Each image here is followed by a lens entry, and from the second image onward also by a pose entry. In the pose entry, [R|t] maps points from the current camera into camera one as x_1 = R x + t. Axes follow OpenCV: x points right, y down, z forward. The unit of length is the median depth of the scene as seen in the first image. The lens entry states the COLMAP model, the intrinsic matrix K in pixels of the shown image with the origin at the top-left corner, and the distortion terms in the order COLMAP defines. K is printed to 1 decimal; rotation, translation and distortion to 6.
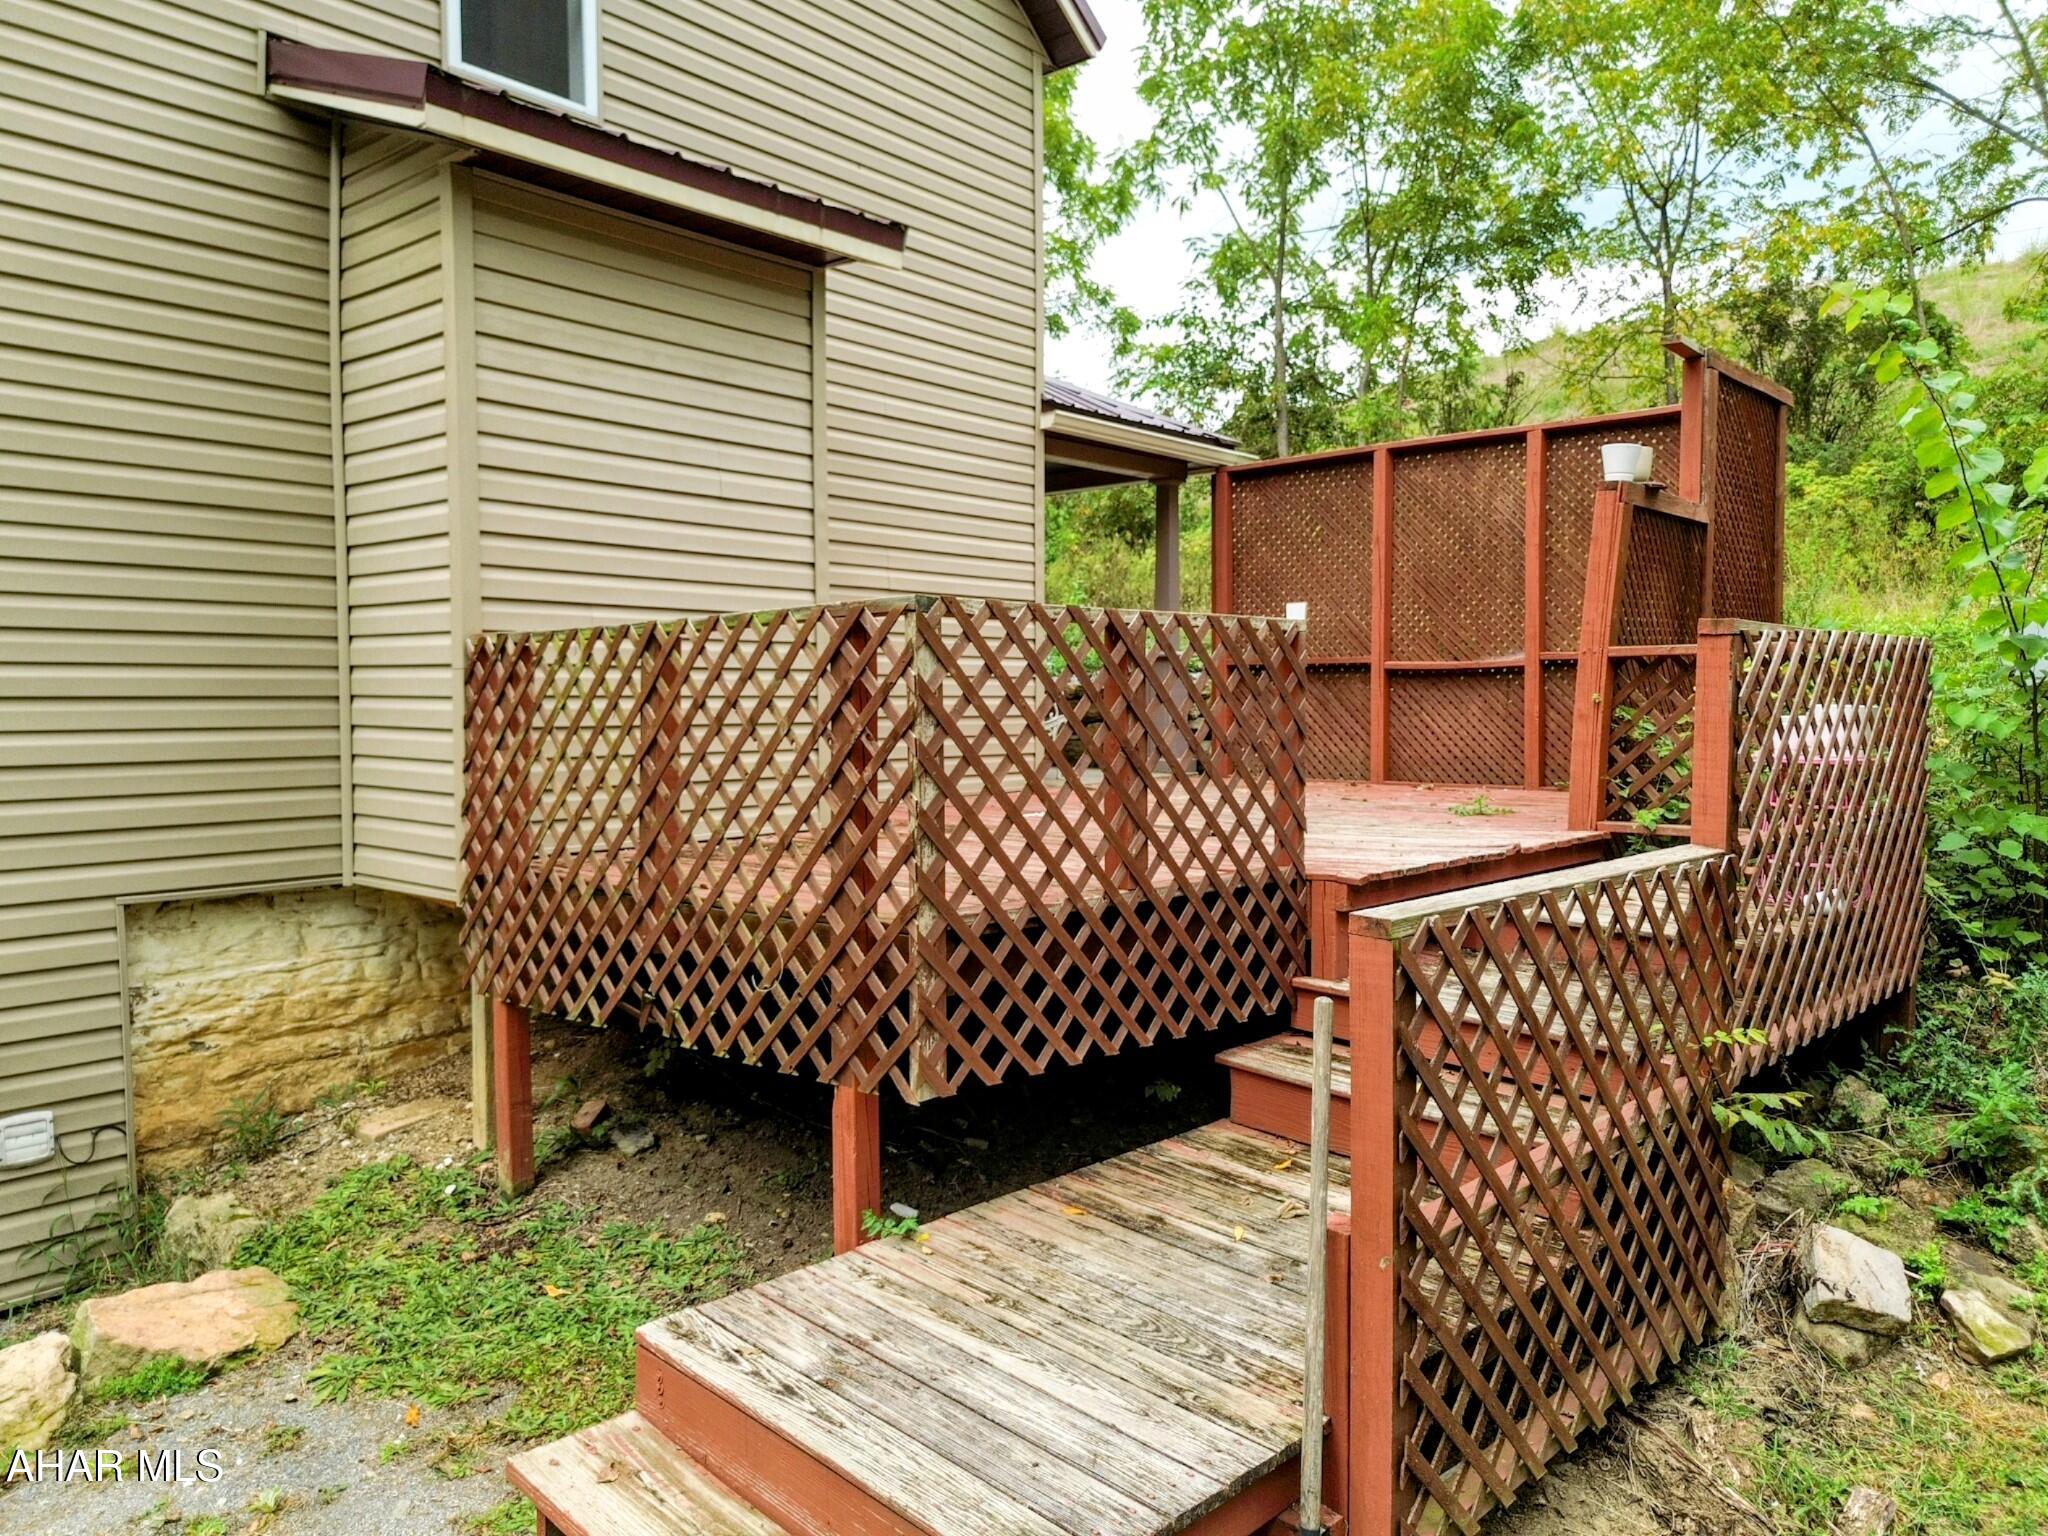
lens RADIAL K [[1449.2, 0, 1012.3], [0, 1449.2, 759.4], [0, 0, 1]] dist [0.063158, -0.069187]
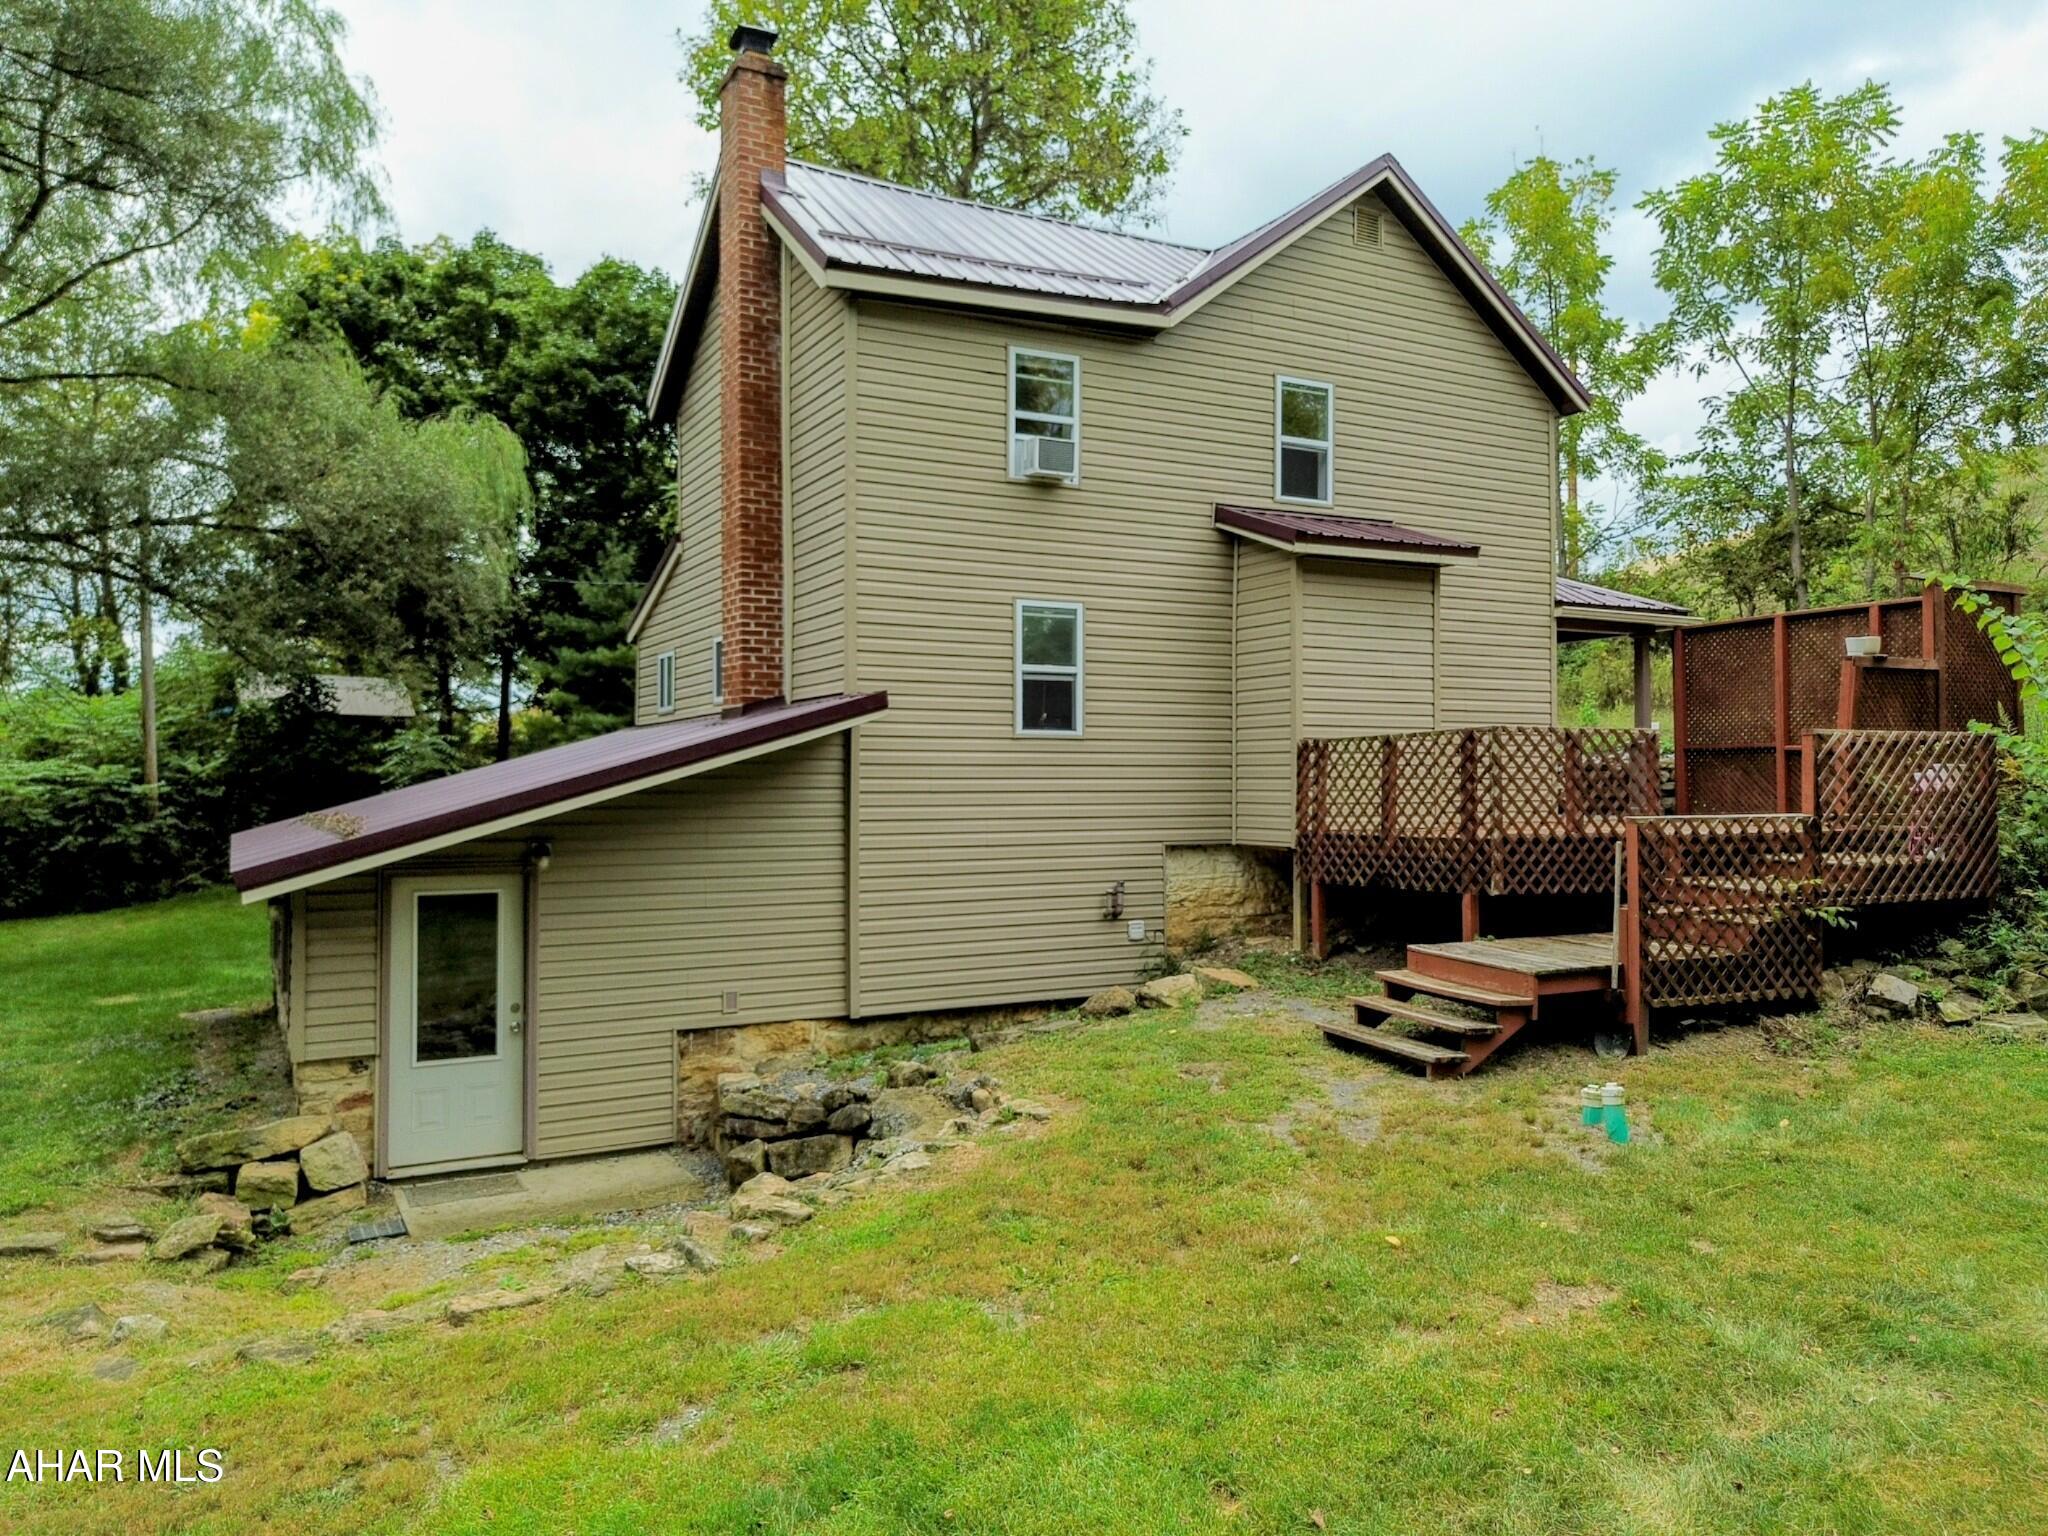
lens RADIAL K [[1449.2, 0, 1012.3], [0, 1449.2, 759.4], [0, 0, 1]] dist [0.063158, -0.069187]
pose [[0.935940, -0.006951, -0.352090, 0.047401], [-0.014921, 0.998125, -0.059368, 0.107602], [0.351842, 0.060818, 0.934082, -1.546717]]
